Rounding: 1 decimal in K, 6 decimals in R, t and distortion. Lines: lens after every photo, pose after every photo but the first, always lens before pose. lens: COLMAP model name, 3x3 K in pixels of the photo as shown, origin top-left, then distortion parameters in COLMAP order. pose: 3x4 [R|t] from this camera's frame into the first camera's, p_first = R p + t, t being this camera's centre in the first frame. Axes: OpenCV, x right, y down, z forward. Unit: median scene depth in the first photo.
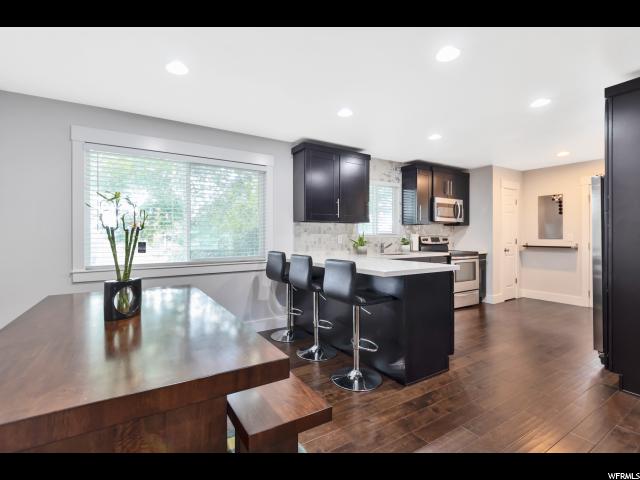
lens RADIAL K [[301.9, 0, 311.0], [0, 301.9, 237.8], [0, 0, 1]] dist [0.002639, -0.000347]
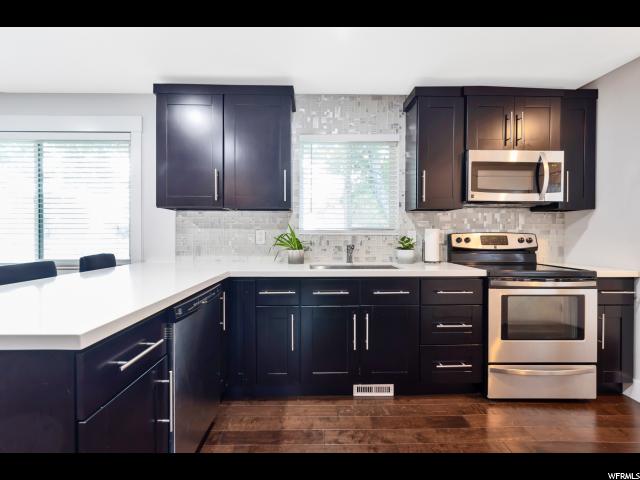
lens RADIAL K [[301.9, 0, 318.5], [0, 301.9, 235.8], [0, 0, 1]] dist [0.002639, -0.000347]
pose [[0.858117, 0.008338, -0.513386, 0.447068], [-0.005875, 0.999962, 0.006420, -0.002611], [0.513420, -0.002493, 0.858134, 0.466340]]
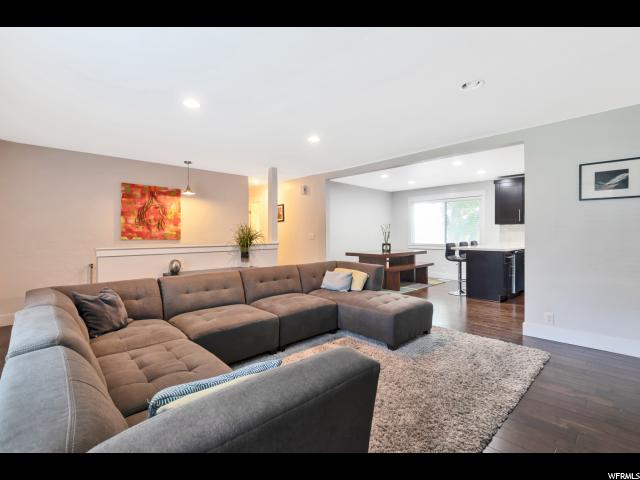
lens RADIAL K [[301.9, 0, 321.8], [0, 301.9, 237.0], [0, 0, 1]] dist [0.002639, -0.000347]
pose [[0.204757, 0.008211, -0.978778, 1.124960], [0.003779, 0.999951, 0.009180, -0.001394], [0.978806, -0.005579, 0.204716, -0.266965]]
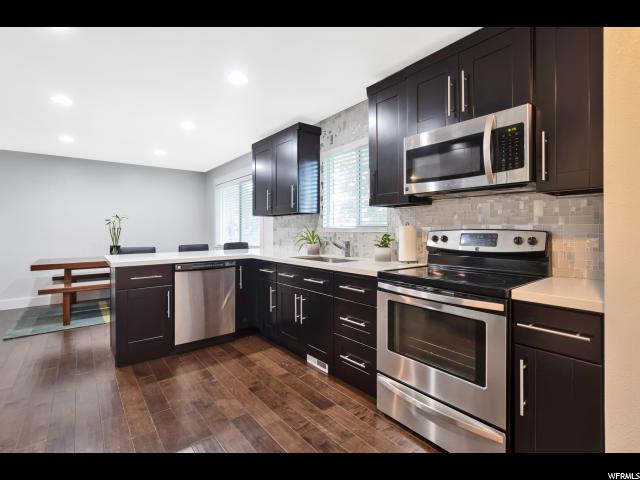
lens RADIAL K [[301.9, 0, 314.3], [0, 301.9, 227.3], [0, 0, 1]] dist [0.002639, -0.000347]
pose [[0.113360, -0.004417, -0.993544, 0.806406], [0.001948, 0.999989, -0.004224, -0.008086], [0.993552, -0.001457, 0.113367, 0.813083]]
